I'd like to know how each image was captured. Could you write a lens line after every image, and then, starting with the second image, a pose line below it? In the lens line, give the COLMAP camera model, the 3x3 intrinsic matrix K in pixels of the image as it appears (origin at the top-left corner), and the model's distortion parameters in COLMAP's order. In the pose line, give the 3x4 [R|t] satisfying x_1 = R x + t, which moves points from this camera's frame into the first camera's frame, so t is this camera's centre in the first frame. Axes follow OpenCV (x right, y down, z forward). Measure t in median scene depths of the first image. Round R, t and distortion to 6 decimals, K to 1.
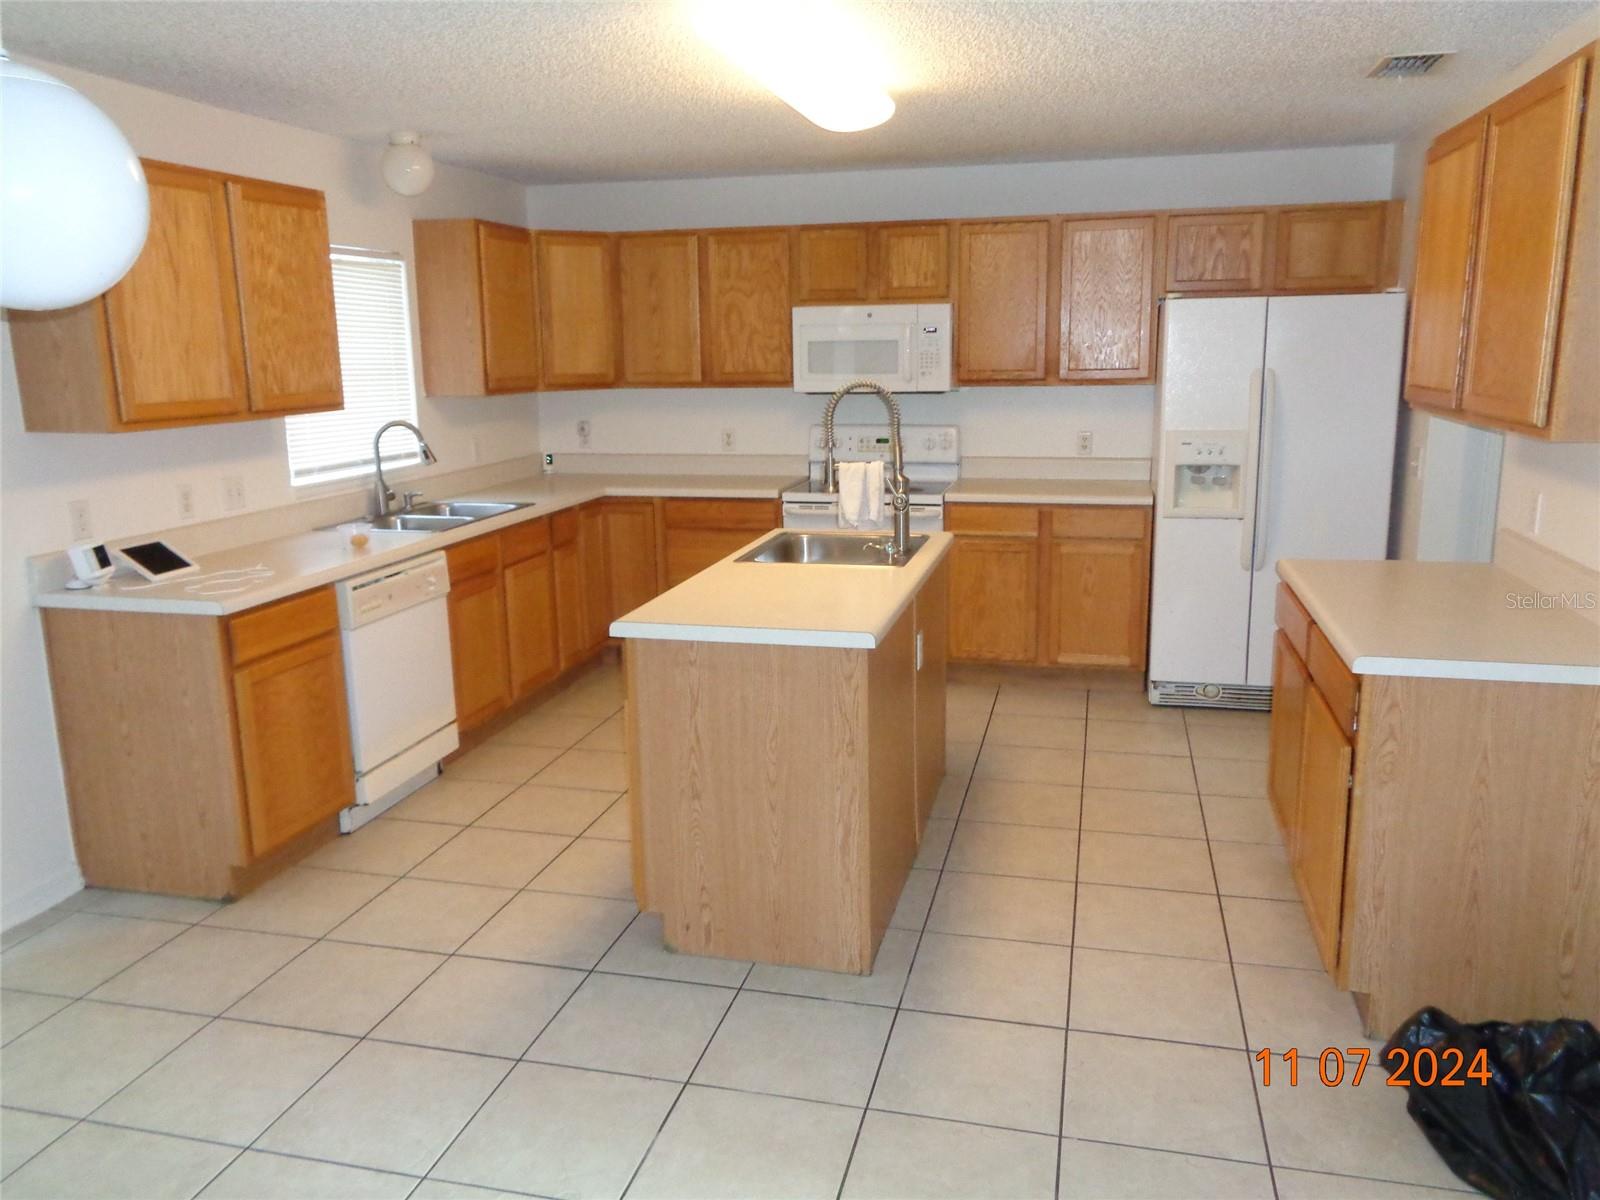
lens RADIAL K [[1203.3, 0, 807.4], [0, 1203.3, 595.4], [0, 0, 1]] dist [-0.000365, 0.013101]
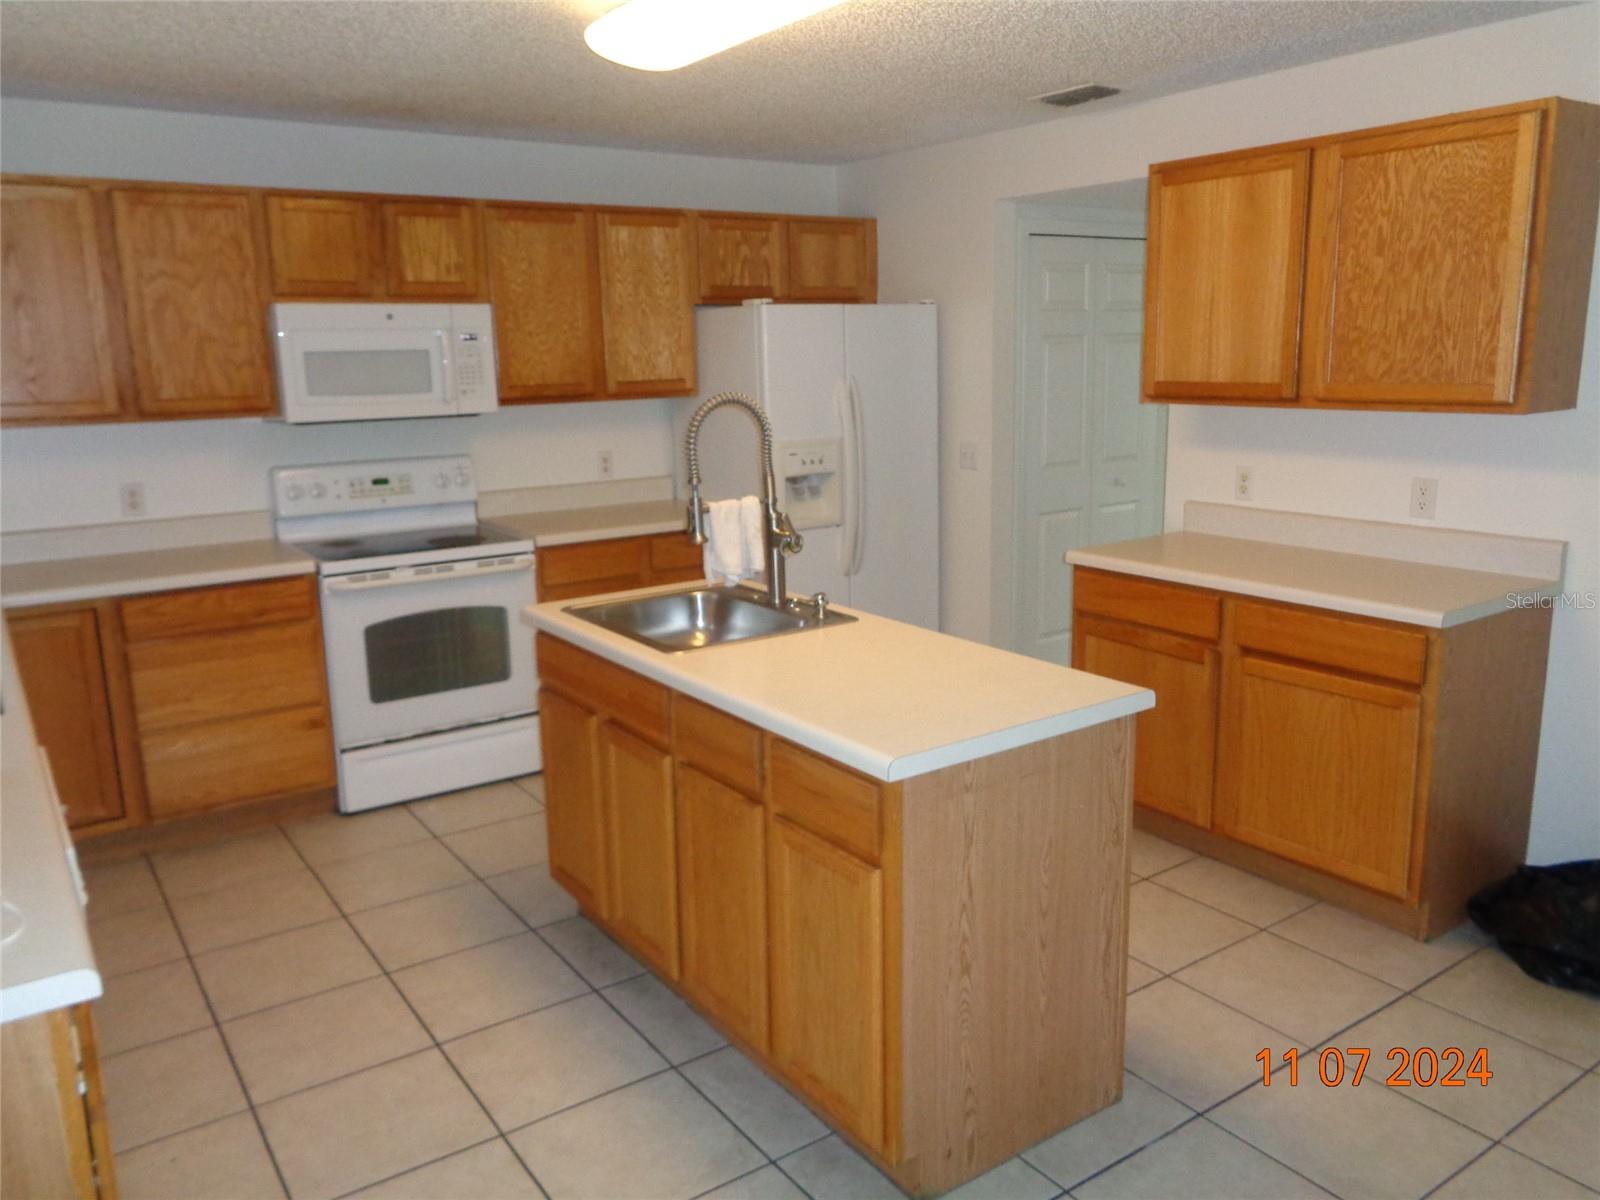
lens RADIAL K [[1202.1, 0, 800.0], [0, 1202.1, 600.0], [0, 0, 1]] dist [-0.004908, -0.000113]
pose [[0.662012, -0.153600, 0.733585, -0.388677], [0.163495, 0.984799, 0.058657, -0.064705], [-0.731444, 0.081106, 0.677061, 0.341586]]
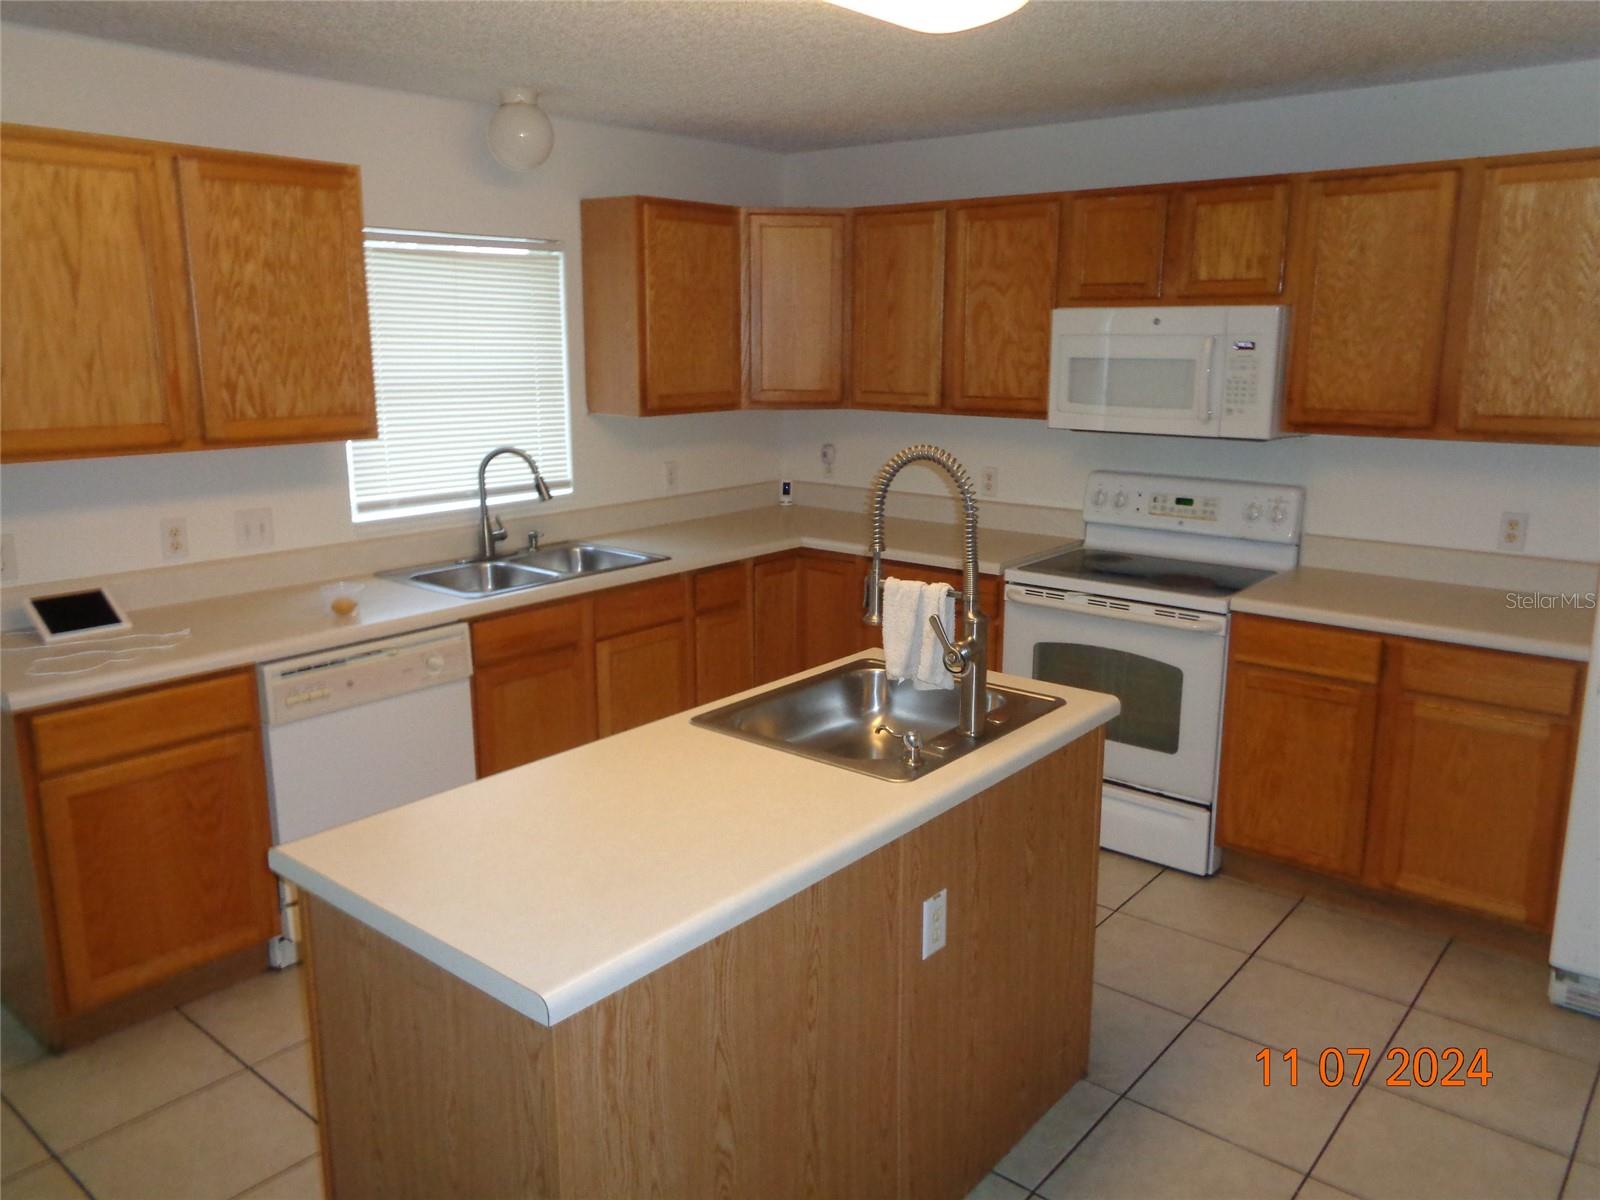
lens RADIAL K [[1203.3, 0, 807.4], [0, 1203.3, 595.4], [0, 0, 1]] dist [-0.000365, 0.013101]
pose [[0.899803, 0.107290, -0.422900, 0.193171], [-0.102353, 0.994152, 0.034440, -0.089422], [0.424122, 0.012296, 0.905522, 0.329902]]
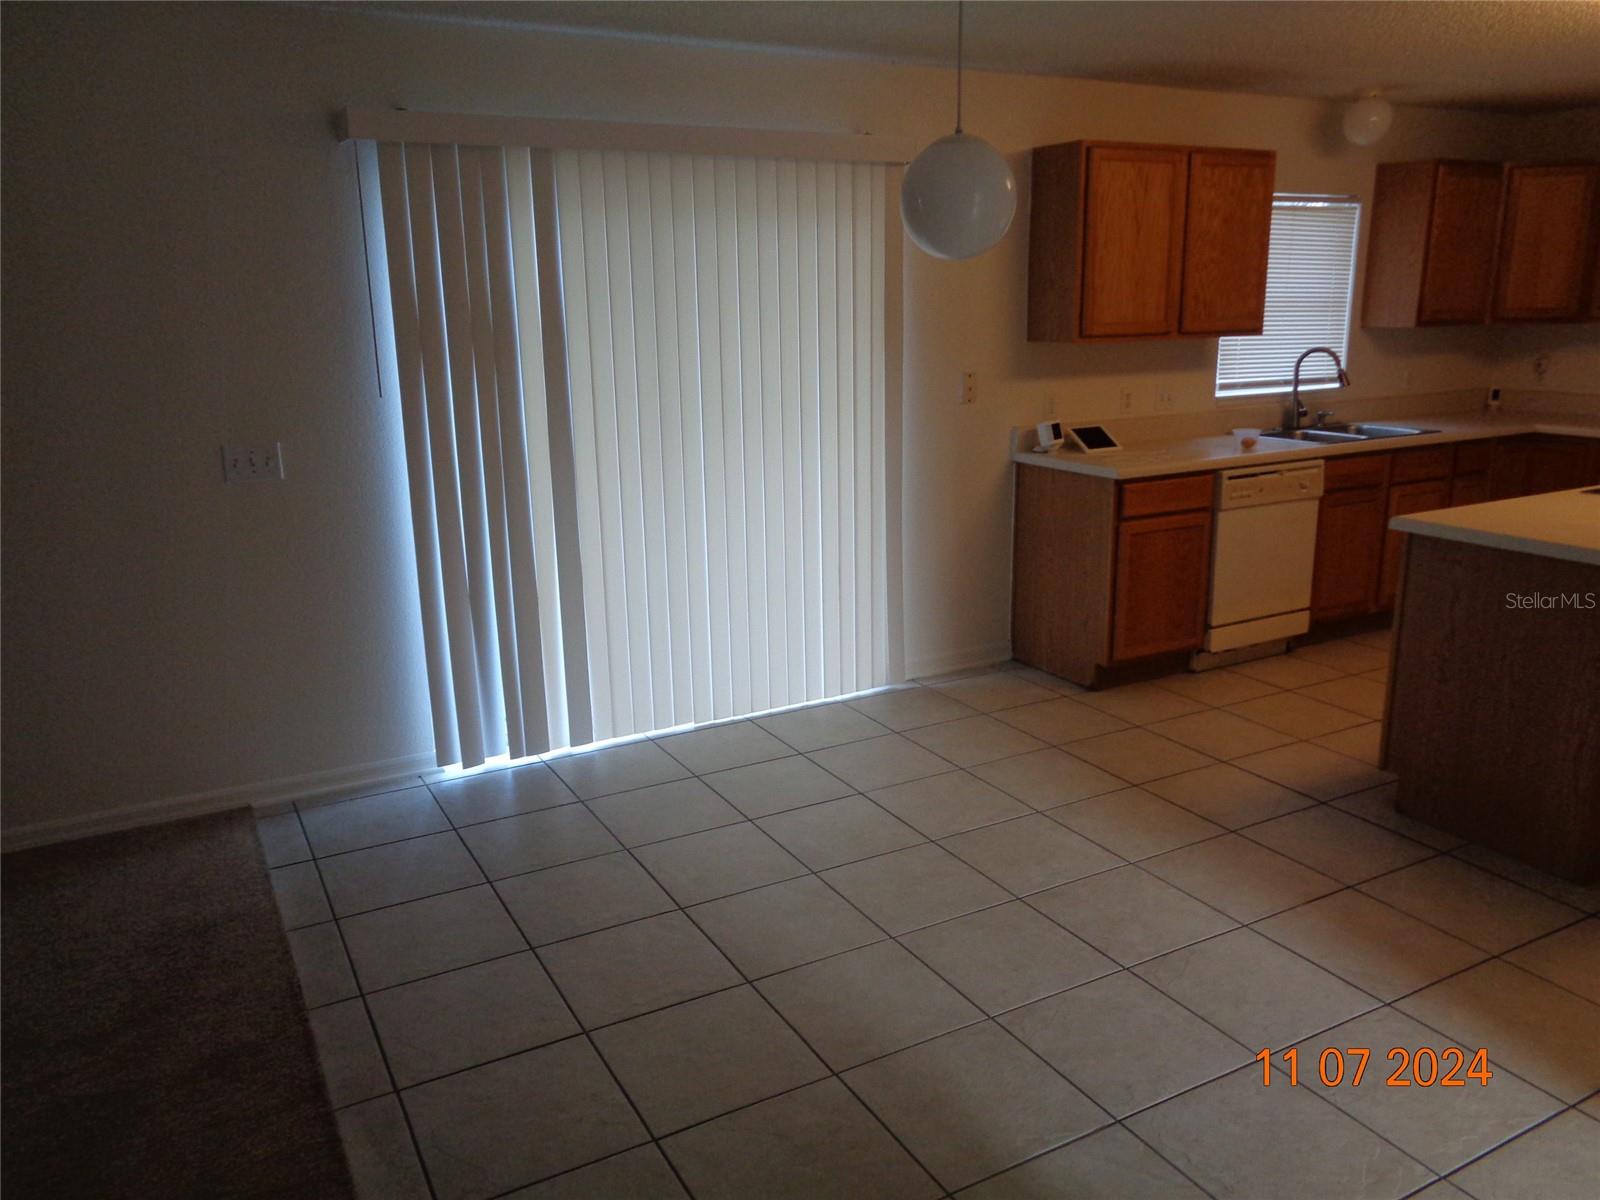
lens RADIAL K [[1203.3, 0, 807.4], [0, 1203.3, 595.4], [0, 0, 1]] dist [-0.000365, 0.013101]
pose [[0.678377, 0.179696, -0.712400, 0.178051], [-0.145061, 0.983301, 0.109895, 0.030481], [0.720252, 0.028791, 0.693115, -0.130670]]
